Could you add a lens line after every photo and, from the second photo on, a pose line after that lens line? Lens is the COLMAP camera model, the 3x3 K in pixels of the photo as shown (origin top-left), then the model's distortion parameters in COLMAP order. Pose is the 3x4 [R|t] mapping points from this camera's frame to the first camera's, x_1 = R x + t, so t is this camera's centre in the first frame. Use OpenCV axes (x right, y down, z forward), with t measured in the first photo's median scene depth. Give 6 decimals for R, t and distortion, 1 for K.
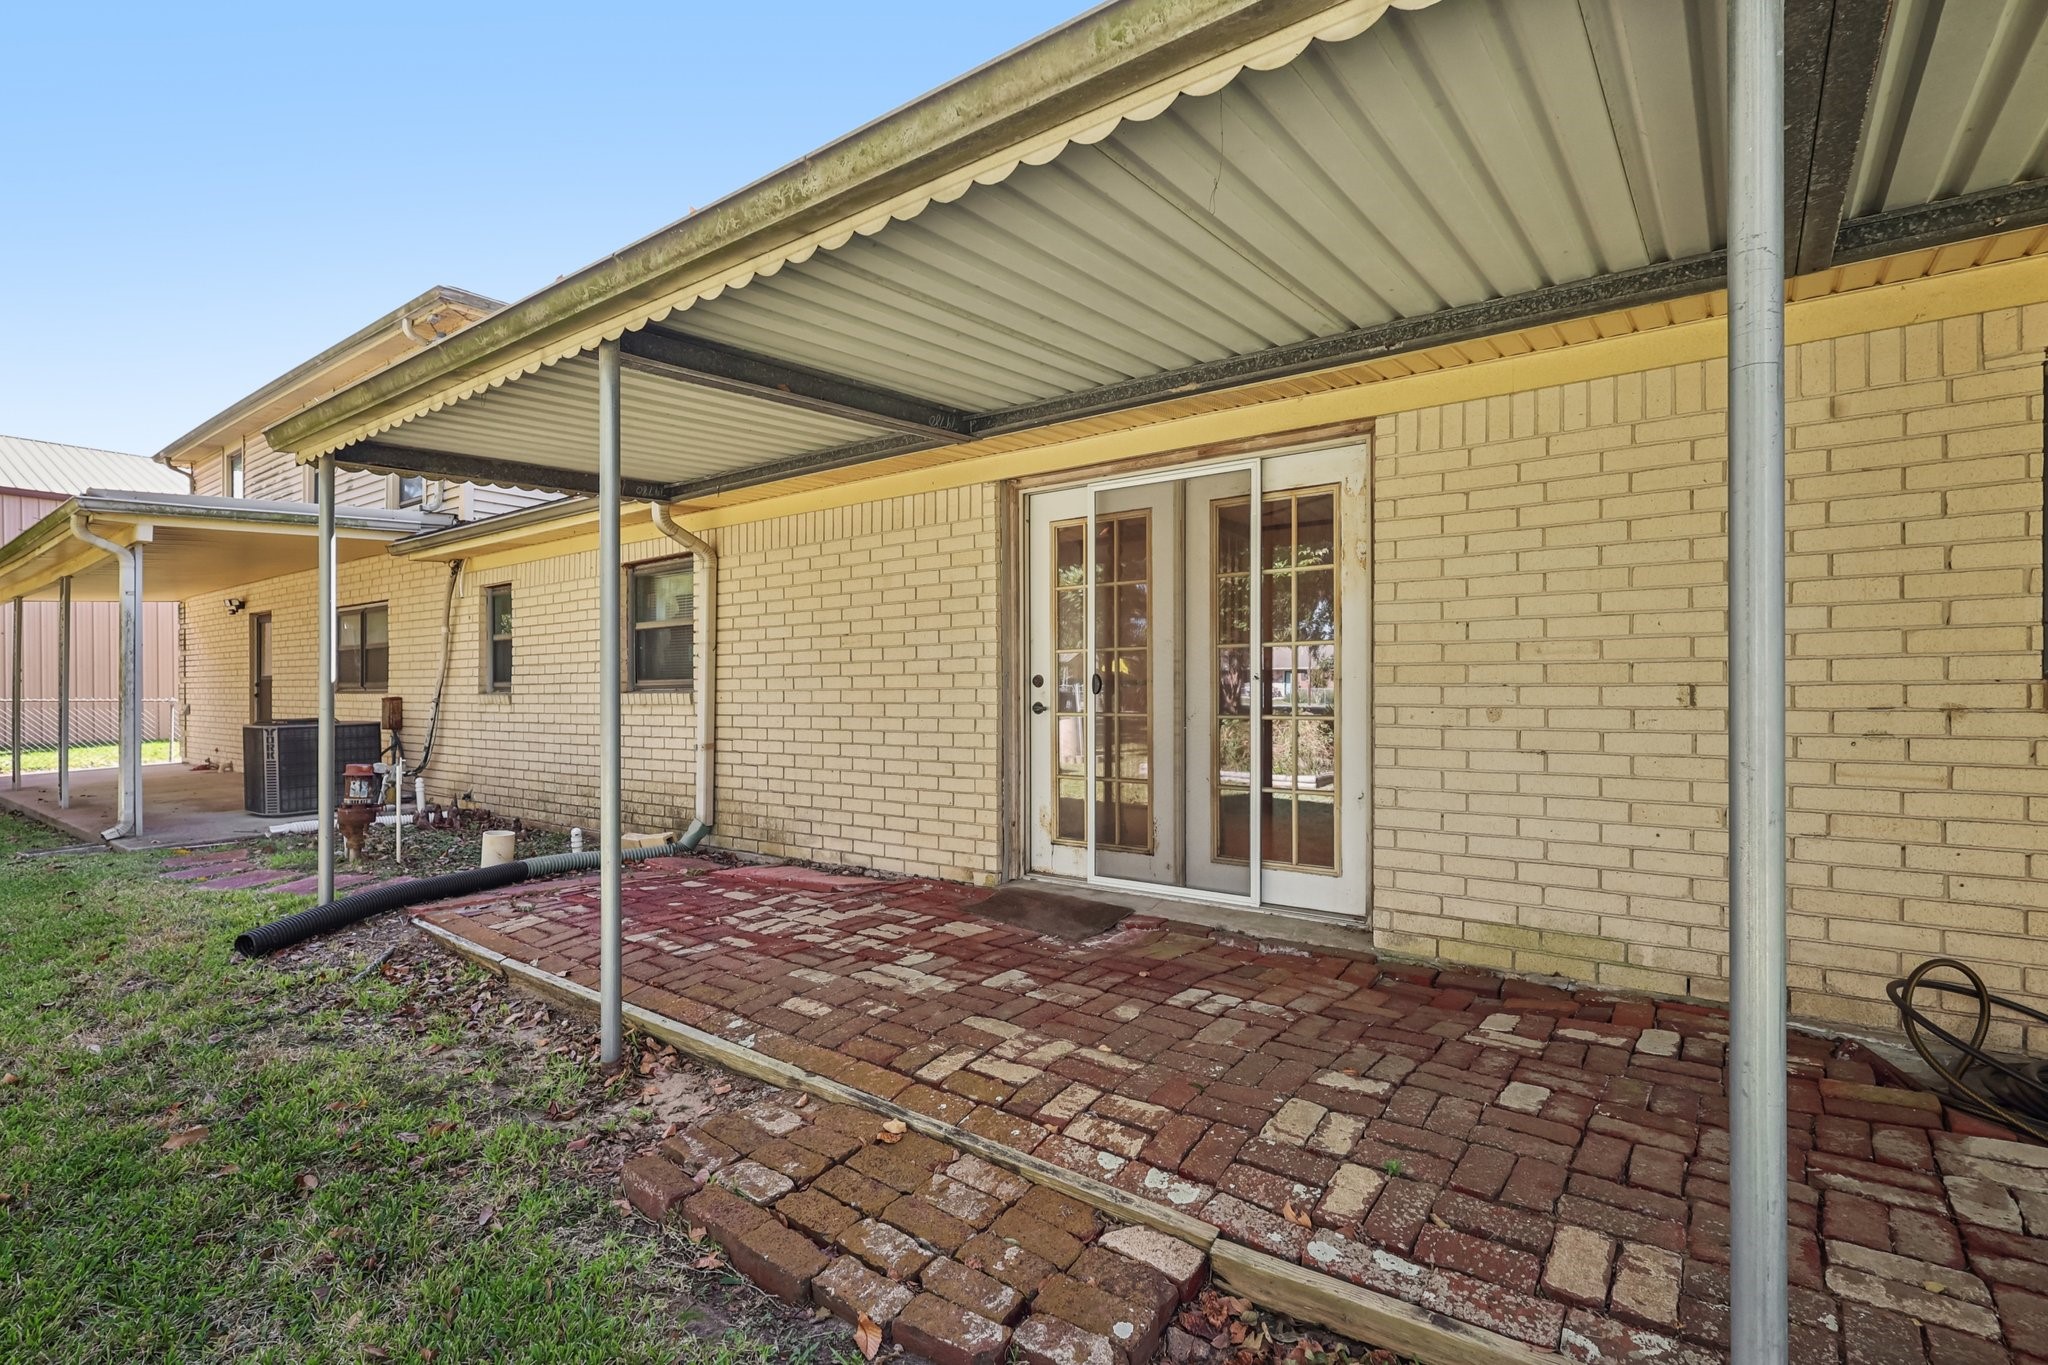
lens RADIAL K [[956.6, 0, 1024.2], [0, 956.6, 685.2], [0, 0, 1]] dist [-0.000877, 0.000162]
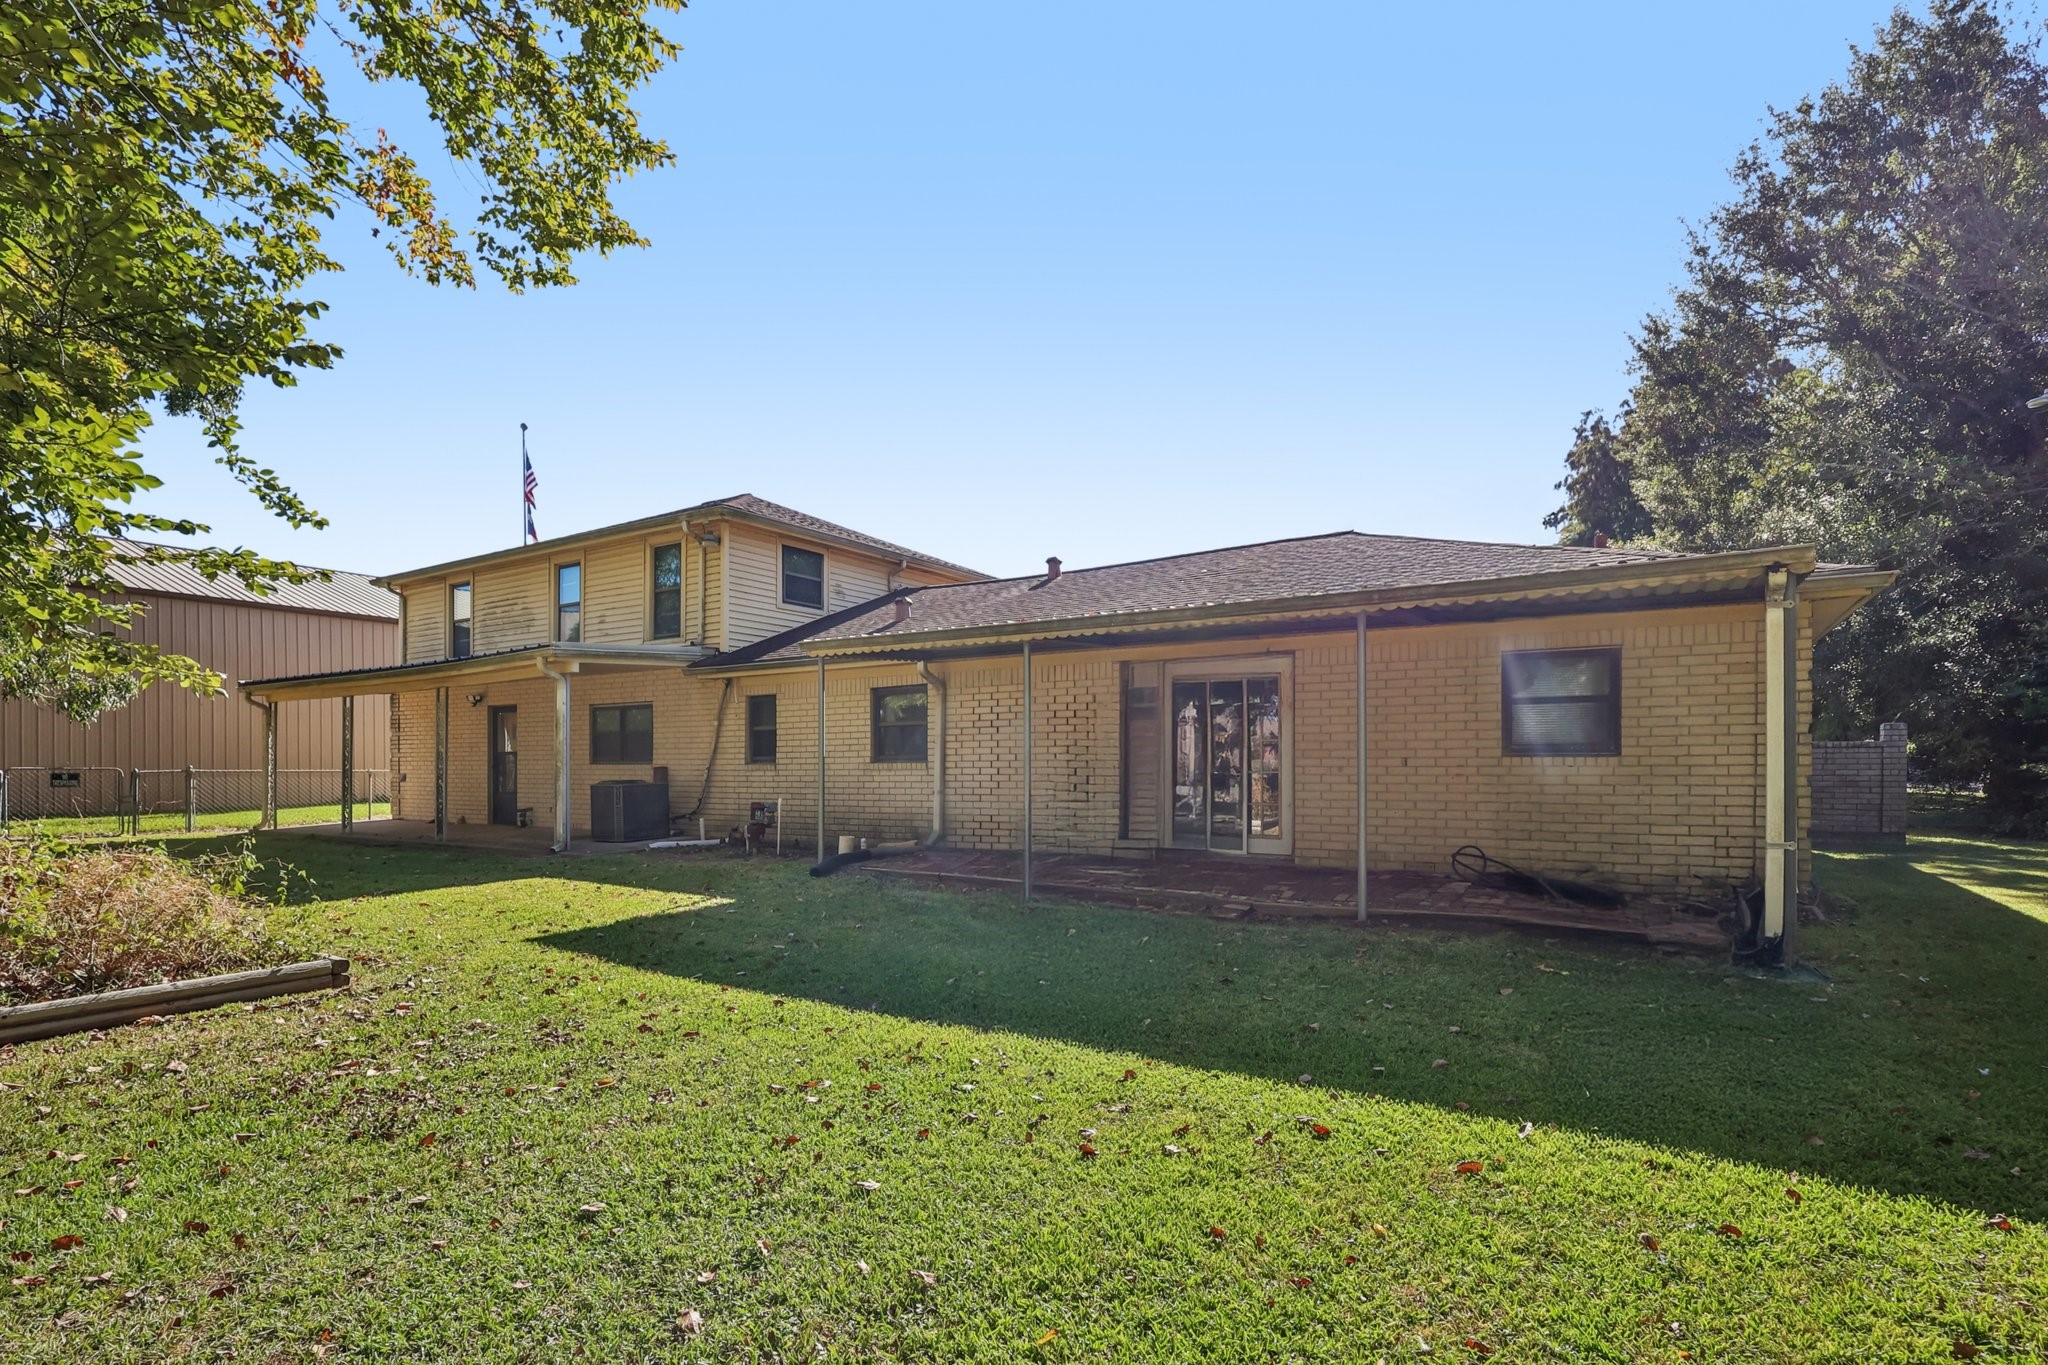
lens RADIAL K [[956.6, 0, 1032.4], [0, 956.6, 754.7], [0, 0, 1]] dist [-0.000877, 0.000162]
pose [[0.997529, -0.001706, 0.070240, -0.422119], [0.001808, 0.999997, -0.001394, -0.005871], [-0.070238, 0.001518, 0.997529, -1.235492]]
